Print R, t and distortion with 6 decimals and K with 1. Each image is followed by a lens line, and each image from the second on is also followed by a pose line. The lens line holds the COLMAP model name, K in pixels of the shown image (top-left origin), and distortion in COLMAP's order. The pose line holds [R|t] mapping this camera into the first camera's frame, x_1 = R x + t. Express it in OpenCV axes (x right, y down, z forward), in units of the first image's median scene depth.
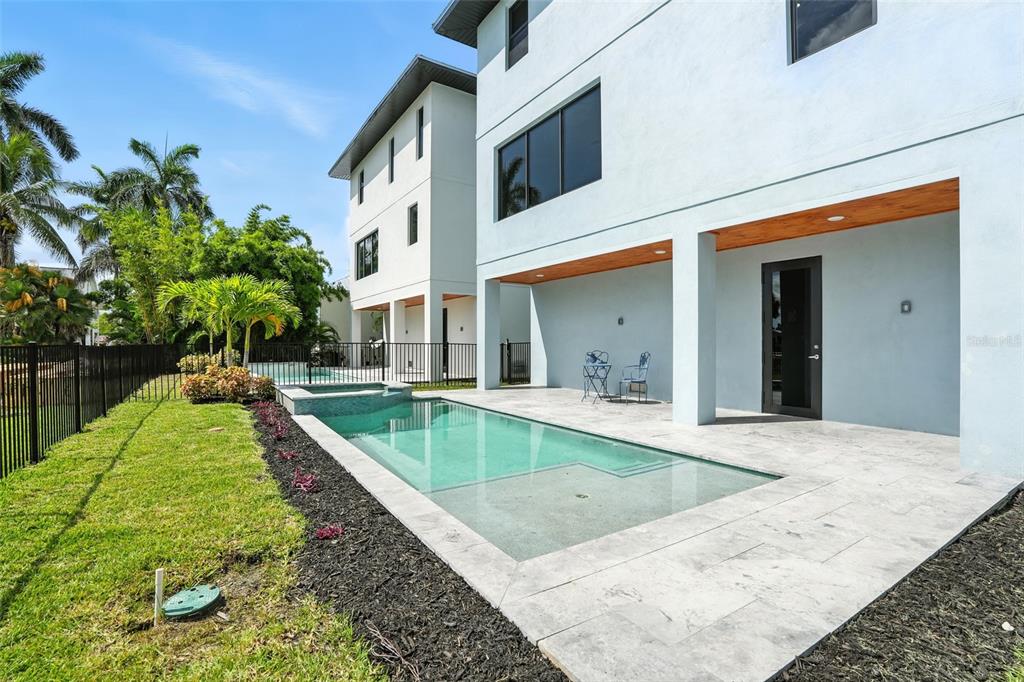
lens RADIAL K [[470.7, 0, 514.6], [0, 470.7, 336.4], [0, 0, 1]] dist [-0.074070, 0.029961]
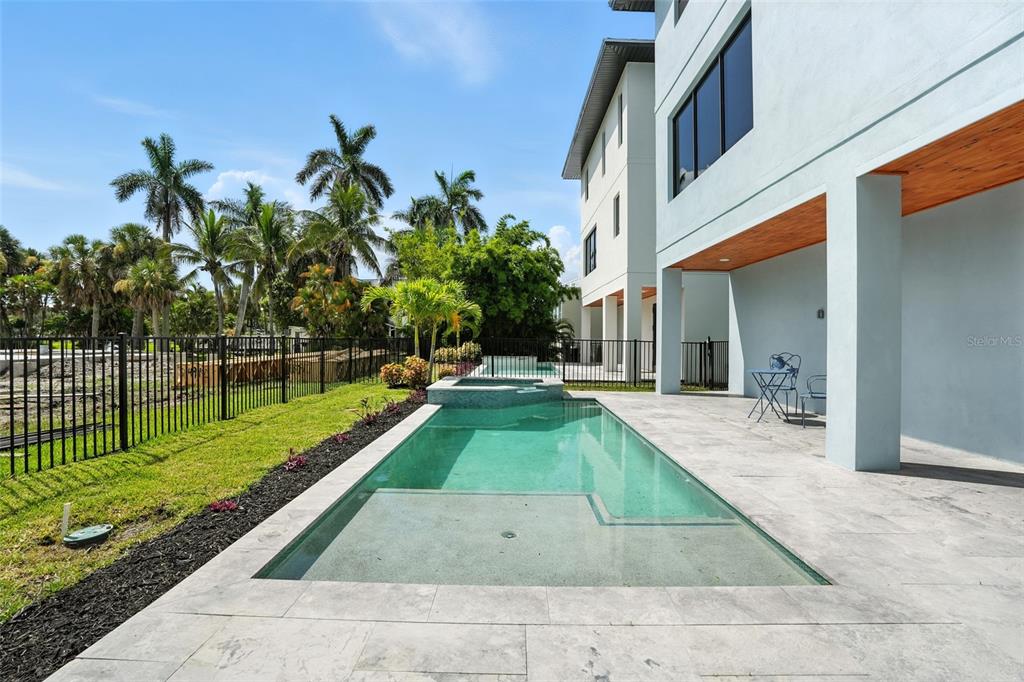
lens RADIAL K [[479.5, 0, 512.6], [0, 479.5, 321.1], [0, 0, 1]] dist [-0.037465, 0.000732]
pose [[0.838737, -0.006686, -0.544496, 0.140304], [-0.007485, 0.999689, -0.023804, 0.000309], [0.544485, 0.024041, 0.838426, 0.074254]]
